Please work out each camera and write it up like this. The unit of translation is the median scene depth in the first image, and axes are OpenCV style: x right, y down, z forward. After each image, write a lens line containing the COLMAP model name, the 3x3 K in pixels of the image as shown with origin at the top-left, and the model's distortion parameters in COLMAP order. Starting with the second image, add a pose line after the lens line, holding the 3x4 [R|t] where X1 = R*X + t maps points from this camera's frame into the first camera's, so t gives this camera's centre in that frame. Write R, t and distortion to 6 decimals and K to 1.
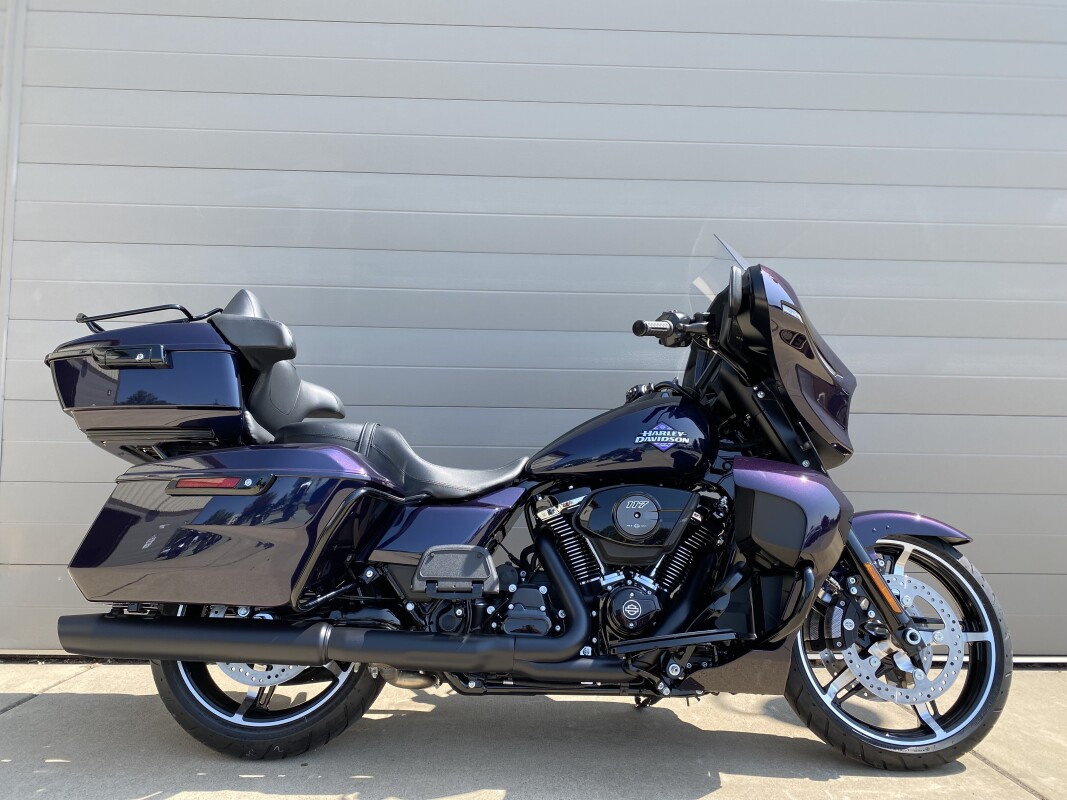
lens RADIAL K [[828.0, 0, 533.5], [0, 828.0, 400.0], [0, 0, 1]] dist [0.010764, -0.000382]
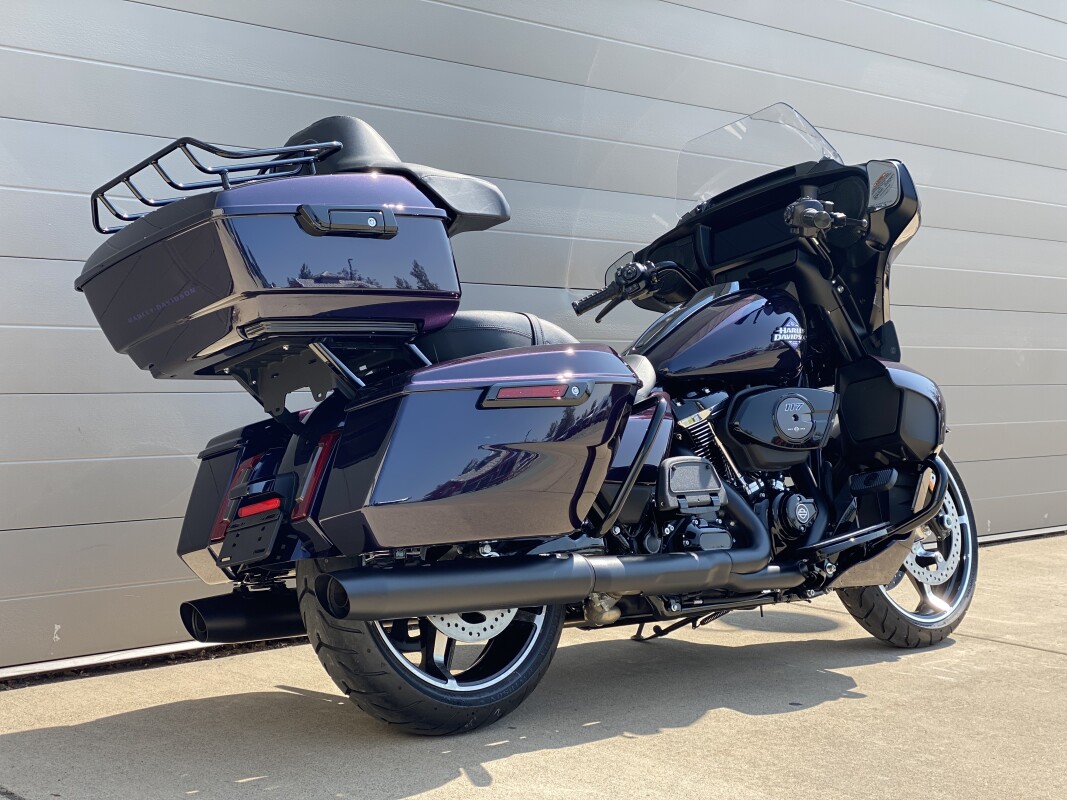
lens RADIAL K [[1588.3, 0, 530.7], [0, 1588.3, 468.5], [0, 0, 1]] dist [0.172526, -0.041197]
pose [[0.745723, -0.053570, 0.664099, -1.305121], [-0.050155, 0.989420, 0.136131, -0.037543], [-0.664366, -0.134824, 0.735147, -0.155991]]
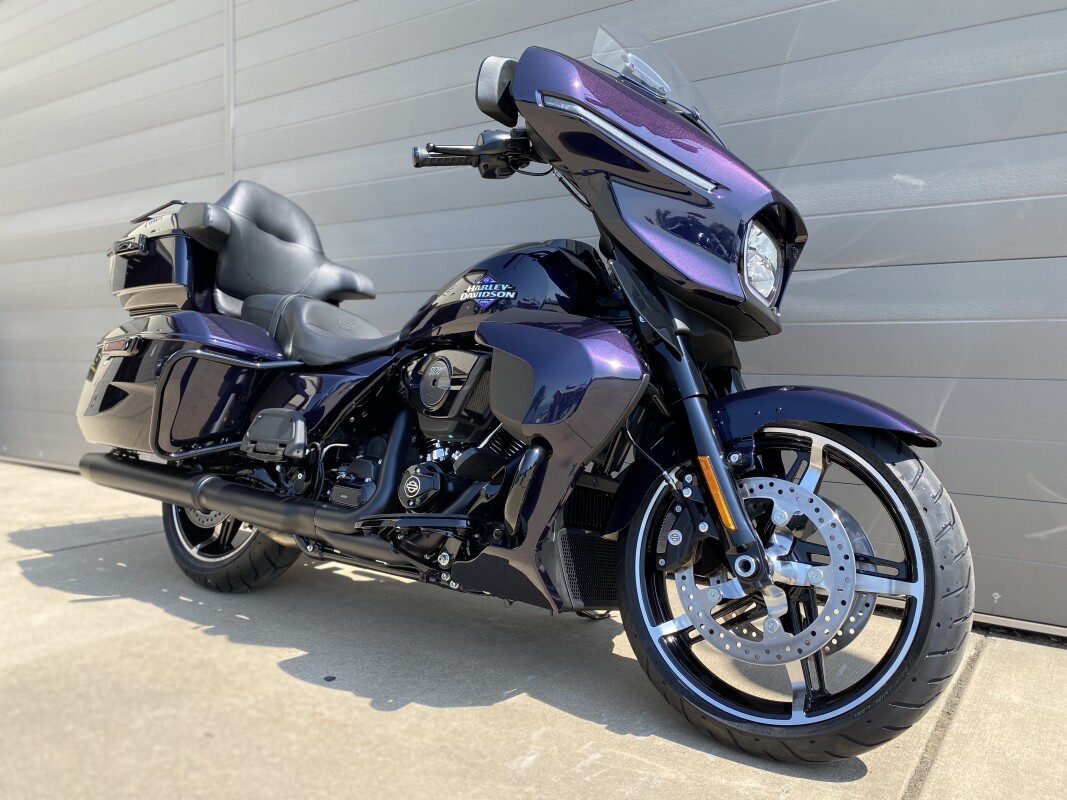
lens RADIAL K [[828.0, 0, 533.5], [0, 828.0, 400.0], [0, 0, 1]] dist [0.010764, -0.000382]
pose [[0.794423, 0.020847, -0.607007, 0.718475], [0.038467, 0.995677, 0.084539, 0.086272], [0.606145, -0.090510, 0.790187, 0.371601]]
